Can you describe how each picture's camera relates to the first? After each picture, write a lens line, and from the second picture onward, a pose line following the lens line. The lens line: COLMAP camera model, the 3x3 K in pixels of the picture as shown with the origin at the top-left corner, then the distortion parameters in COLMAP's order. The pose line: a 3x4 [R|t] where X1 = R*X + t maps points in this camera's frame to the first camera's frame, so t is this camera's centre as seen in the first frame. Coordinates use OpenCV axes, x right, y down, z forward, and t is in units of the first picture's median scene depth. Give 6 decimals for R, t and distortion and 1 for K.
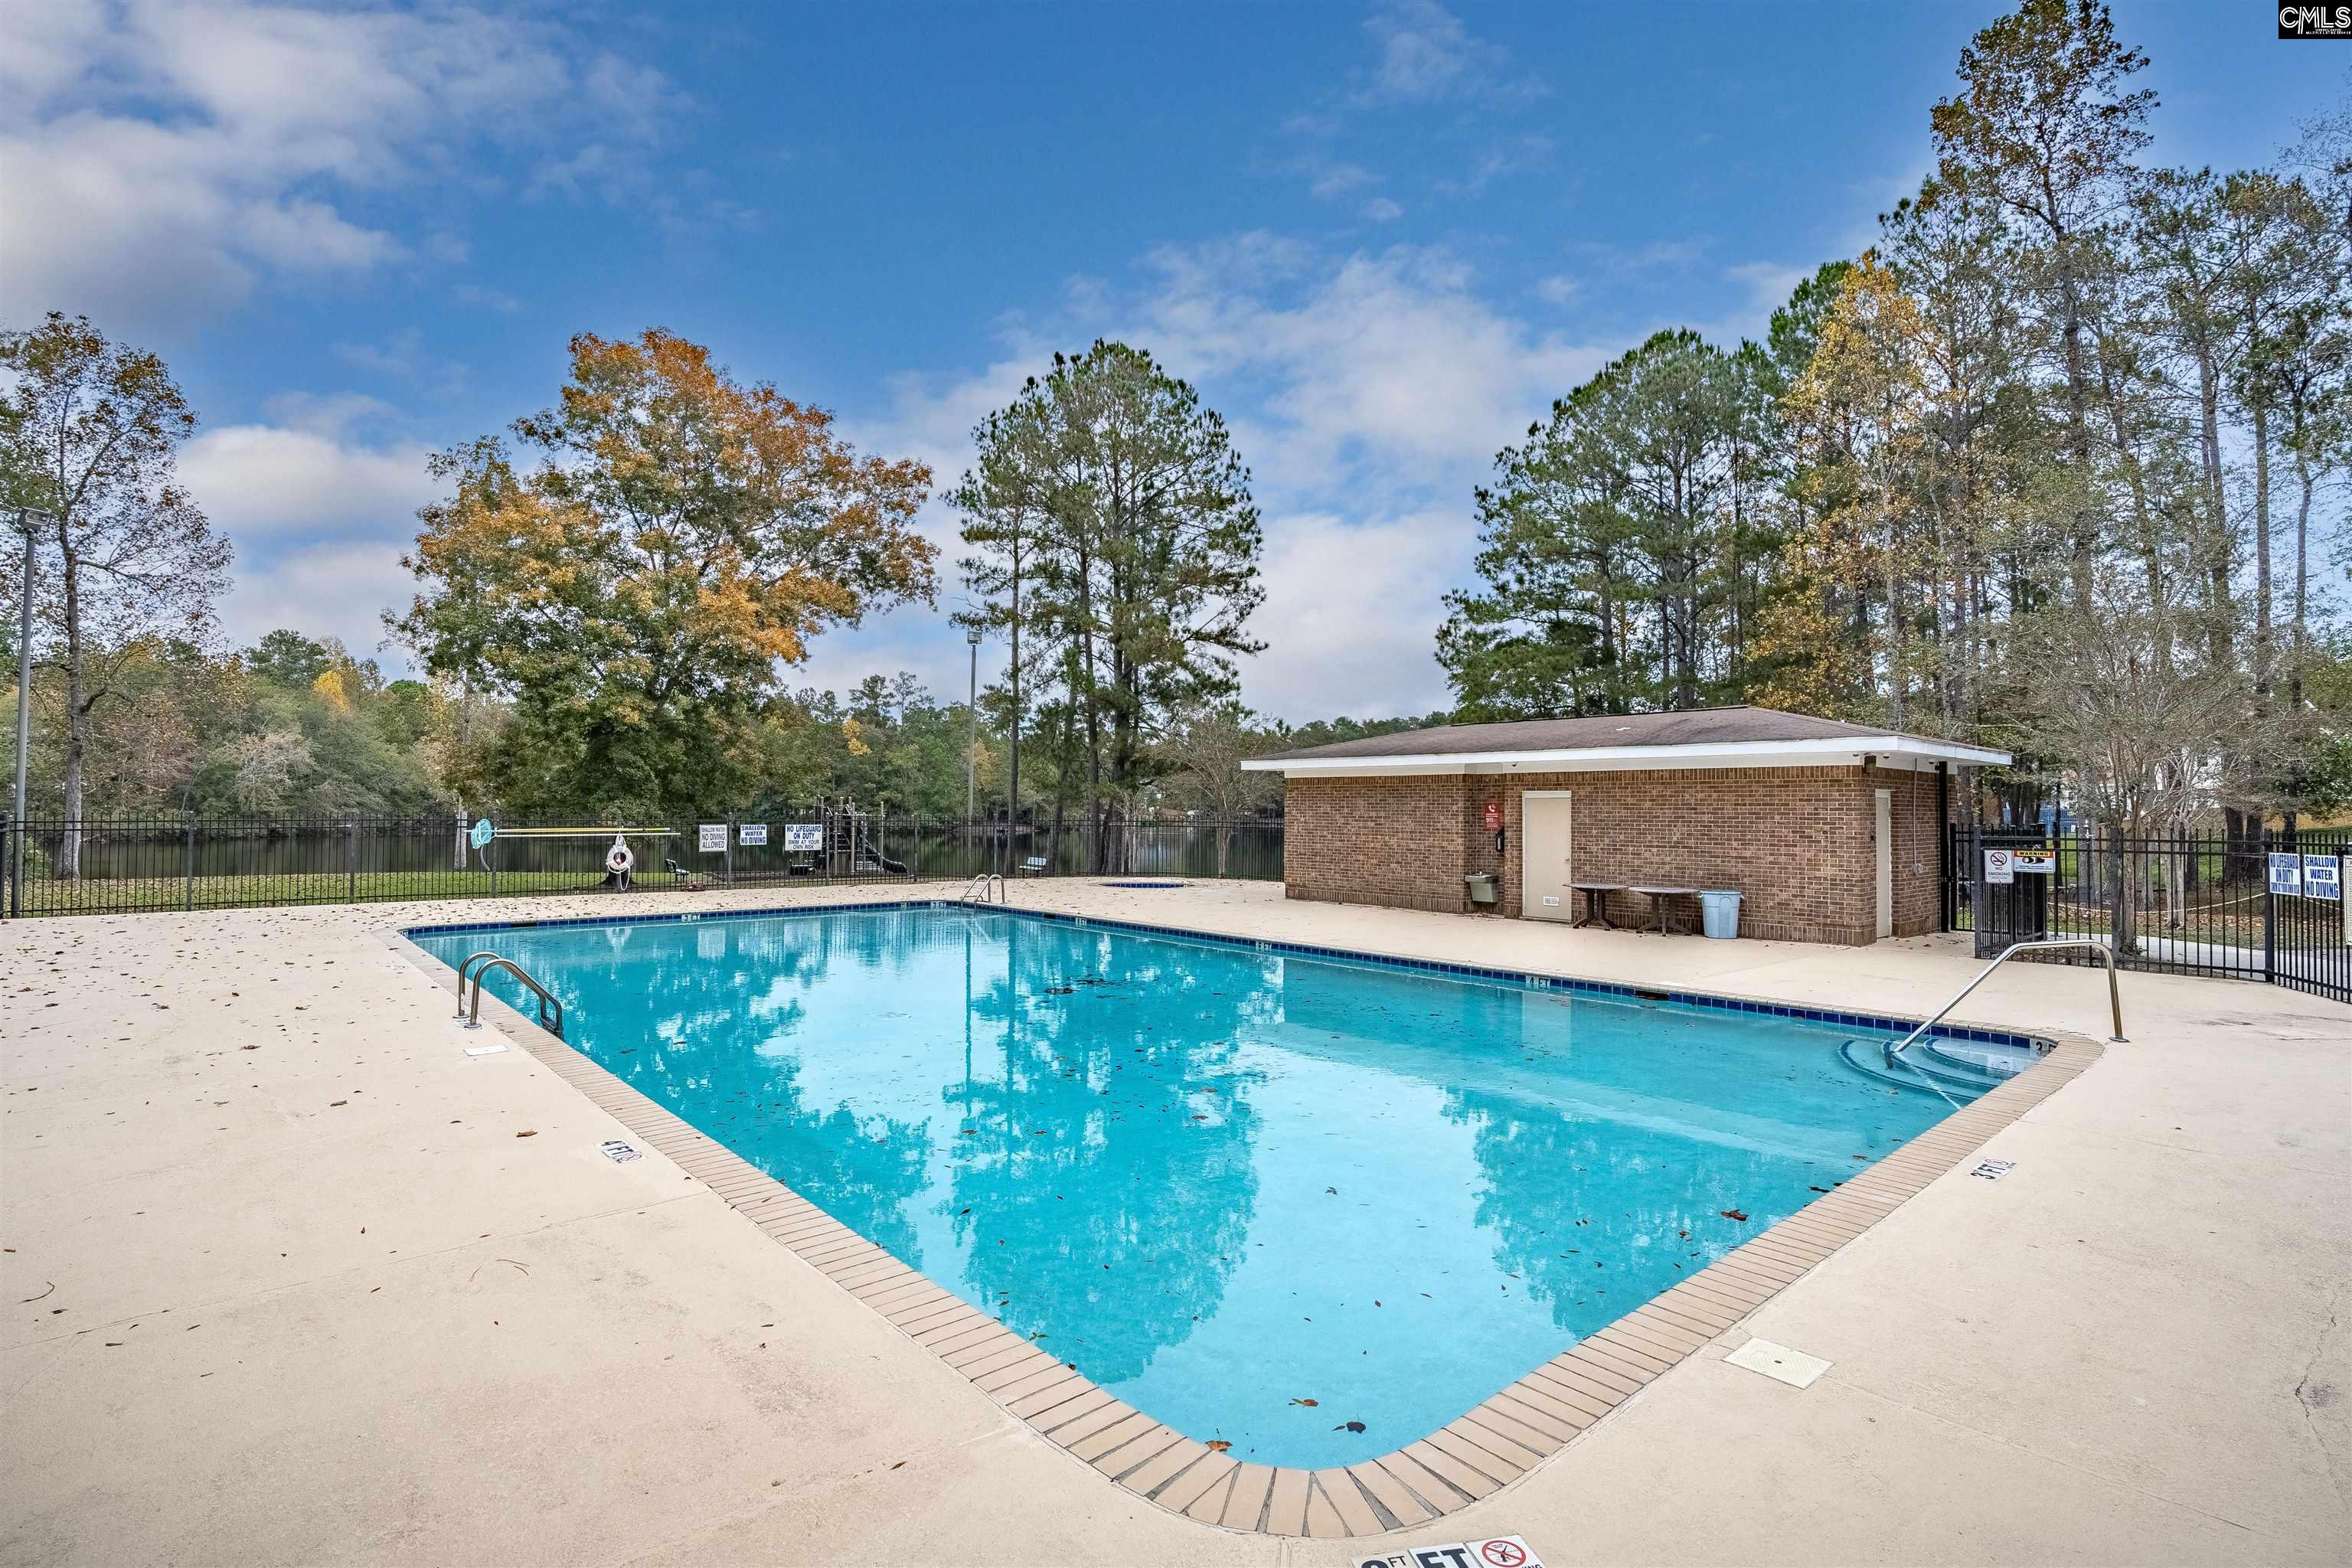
lens RADIAL K [[1107.5, 0, 1168.1], [0, 1107.5, 786.9], [0, 0, 1]] dist [0.003621, 0.000636]
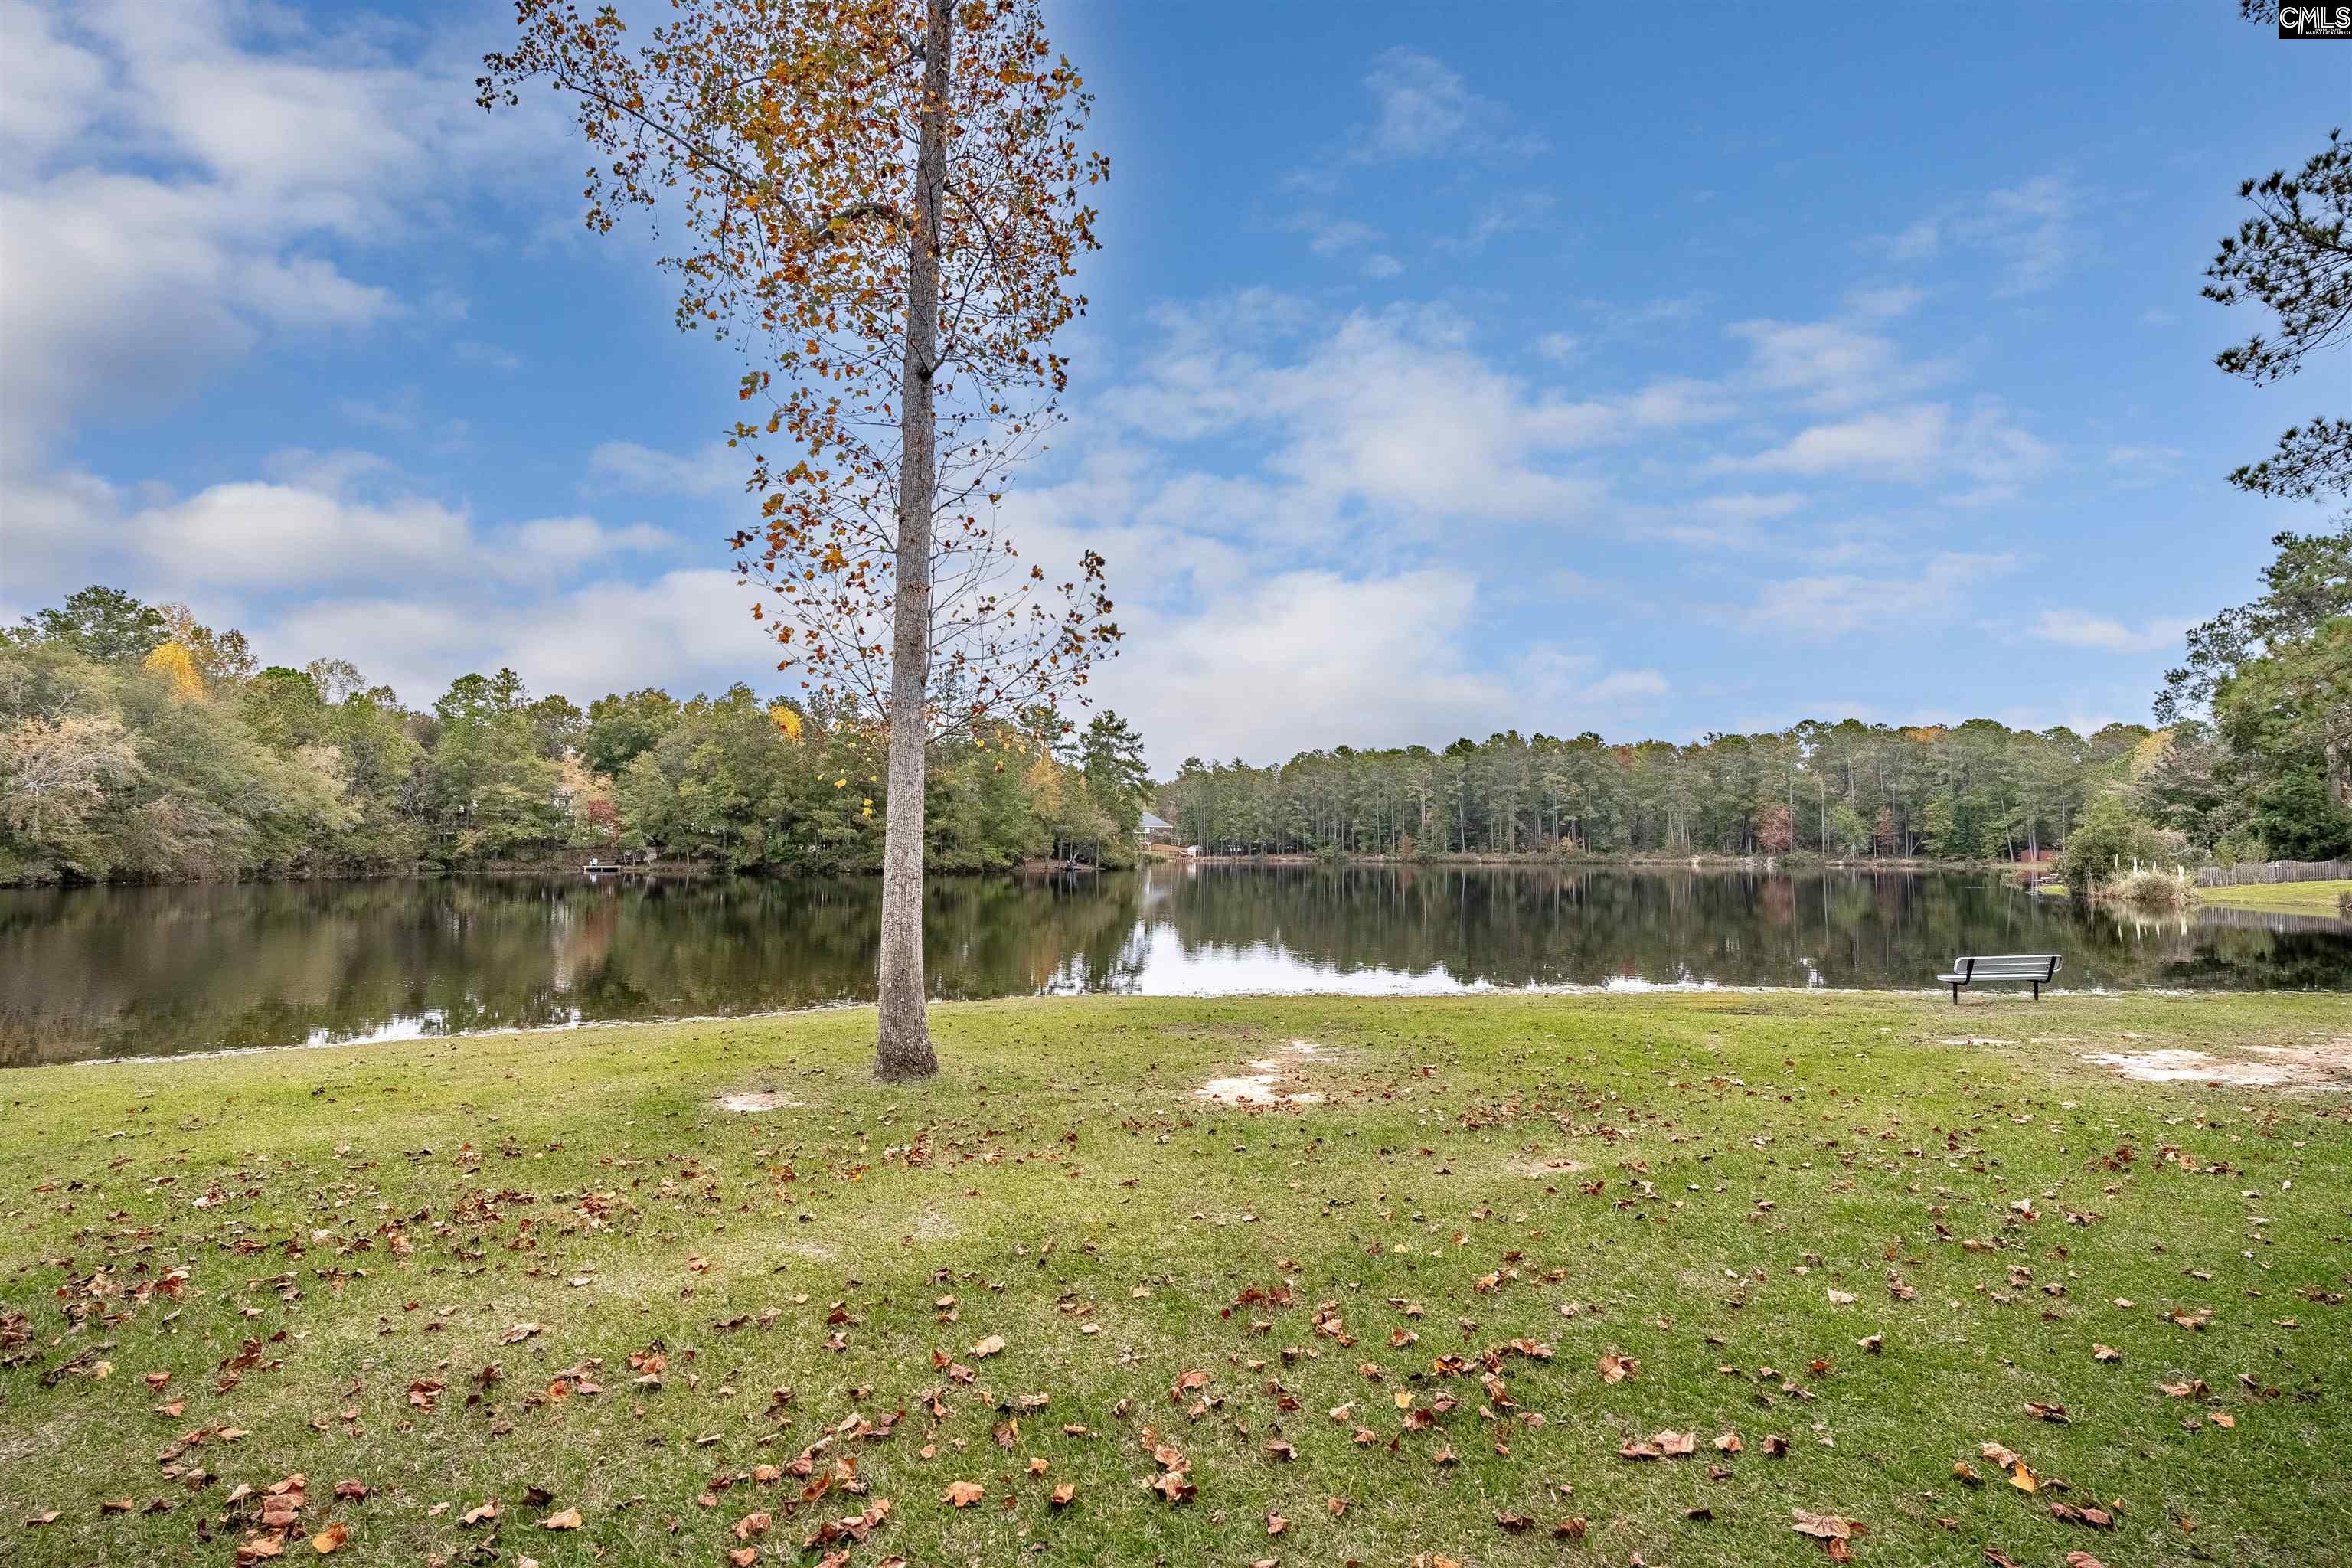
lens RADIAL K [[1107.5, 0, 1161.8], [0, 1107.5, 787.9], [0, 0, 1]] dist [0.003621, 0.000636]
pose [[0.996385, 0.004055, 0.084851, -0.206709], [-0.001240, 0.999448, -0.033197, 0.009515], [-0.084939, 0.032972, 0.995840, 0.271072]]
